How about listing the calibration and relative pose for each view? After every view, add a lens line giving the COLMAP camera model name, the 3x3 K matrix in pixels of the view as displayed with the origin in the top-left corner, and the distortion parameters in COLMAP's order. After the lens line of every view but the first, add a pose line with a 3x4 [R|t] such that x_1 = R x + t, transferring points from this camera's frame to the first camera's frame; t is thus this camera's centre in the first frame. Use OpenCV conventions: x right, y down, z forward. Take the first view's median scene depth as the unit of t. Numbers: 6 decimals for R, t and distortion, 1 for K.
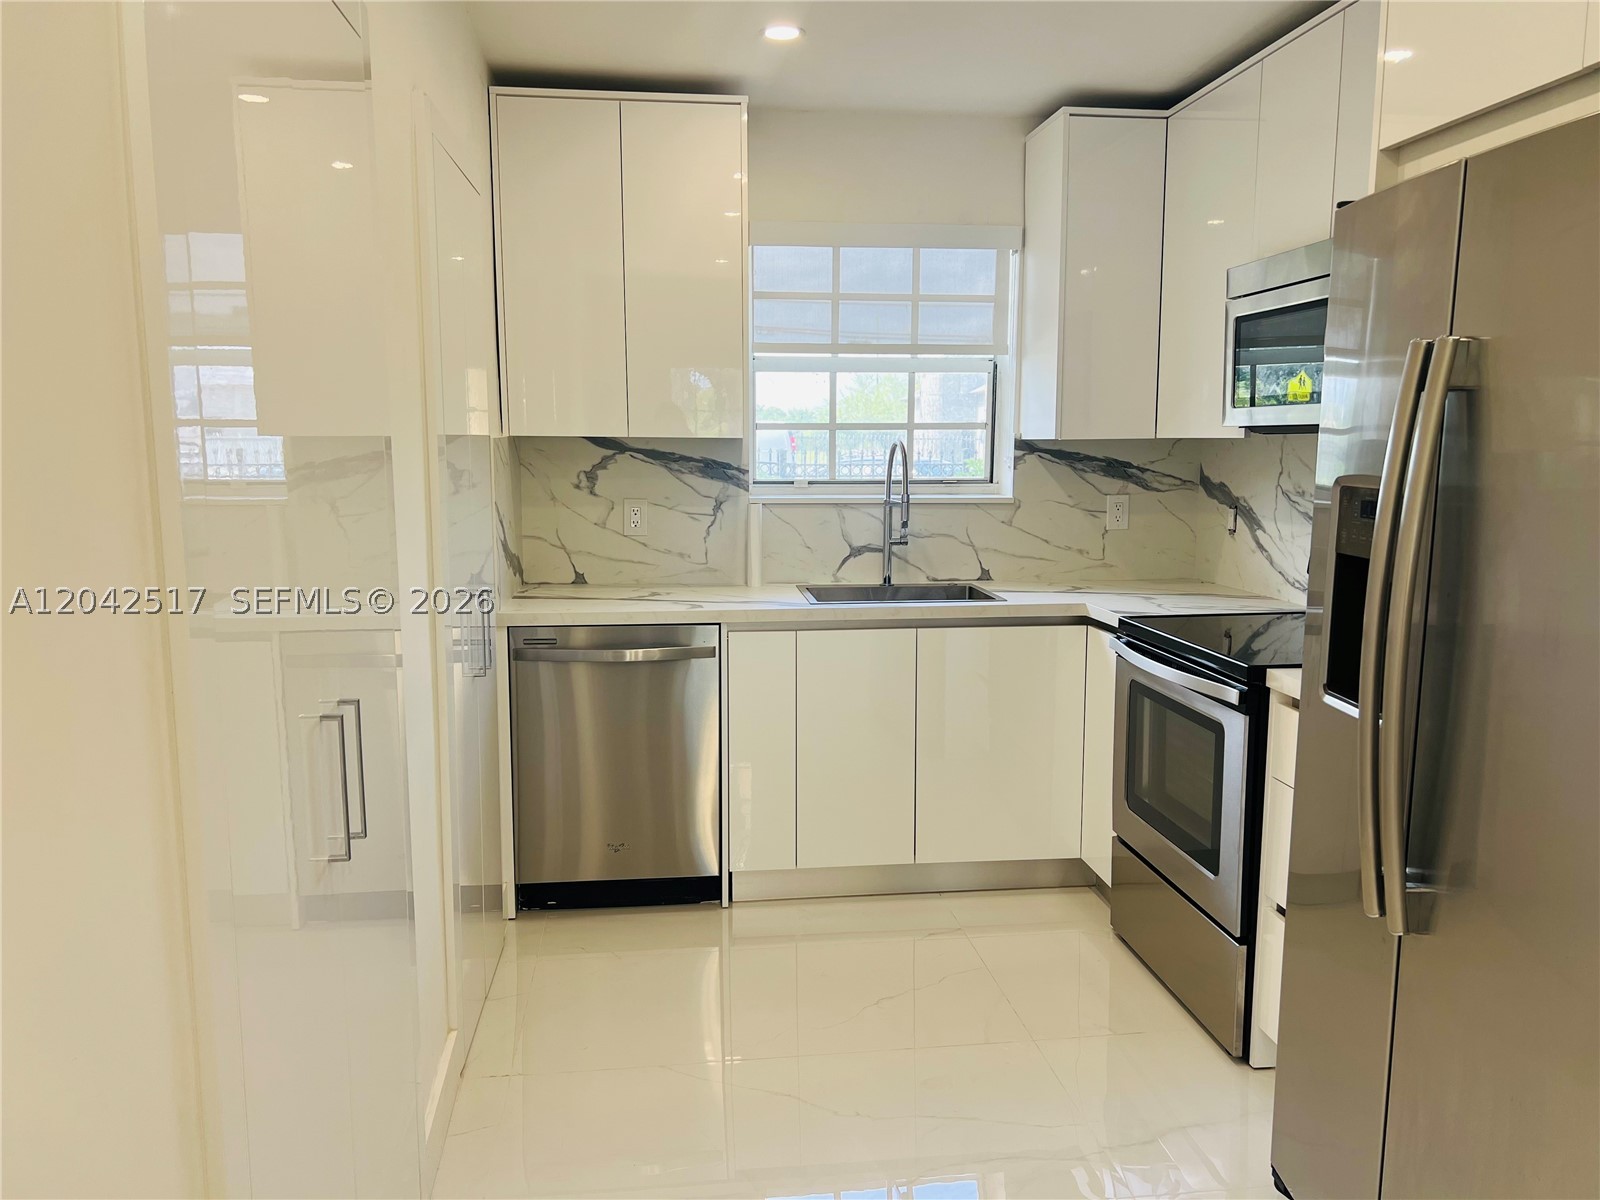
lens RADIAL K [[1207.7, 0, 800.0], [0, 1207.7, 607.7], [0, 0, 1]] dist [0.071036, -0.099880]
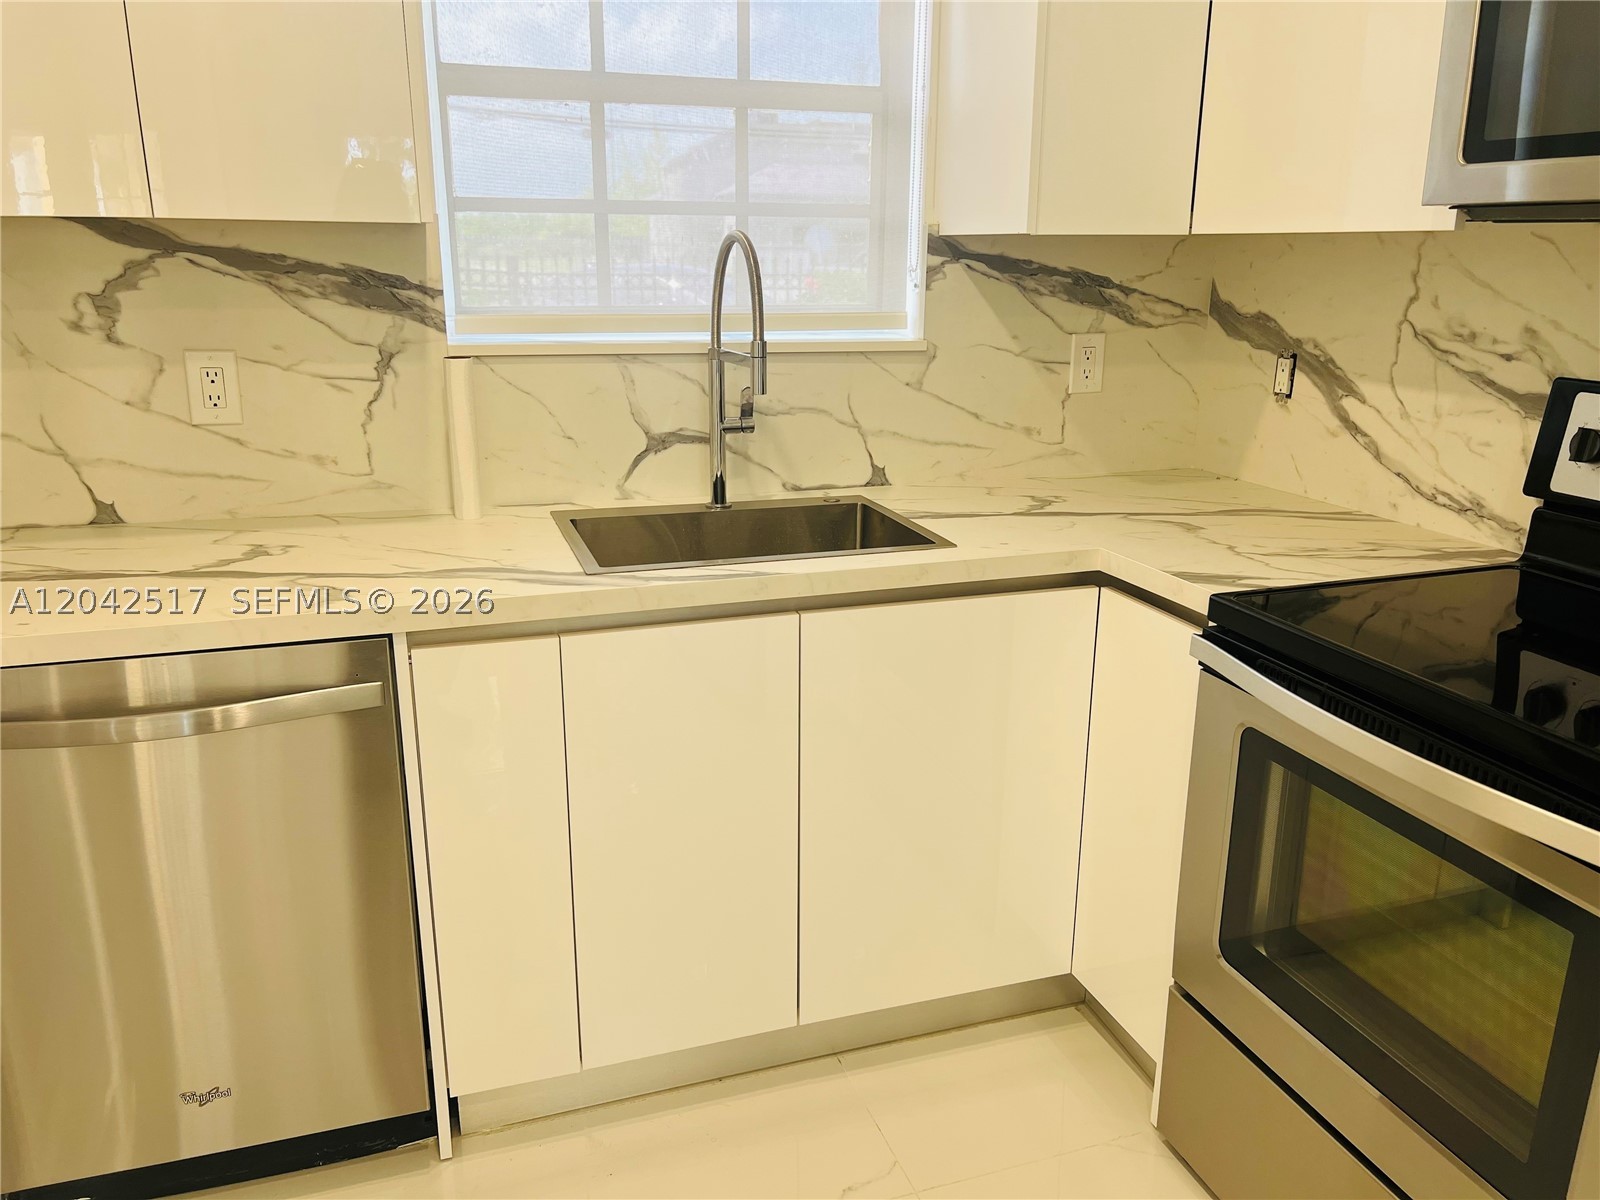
lens RADIAL K [[1207.7, 0, 799.0], [0, 1207.7, 613.7], [0, 0, 1]] dist [0.071036, -0.099880]
pose [[0.978303, -0.053932, 0.200036, -0.005767], [0.022082, 0.987167, 0.158155, -0.062145], [-0.205999, -0.150306, 0.966940, 0.488647]]
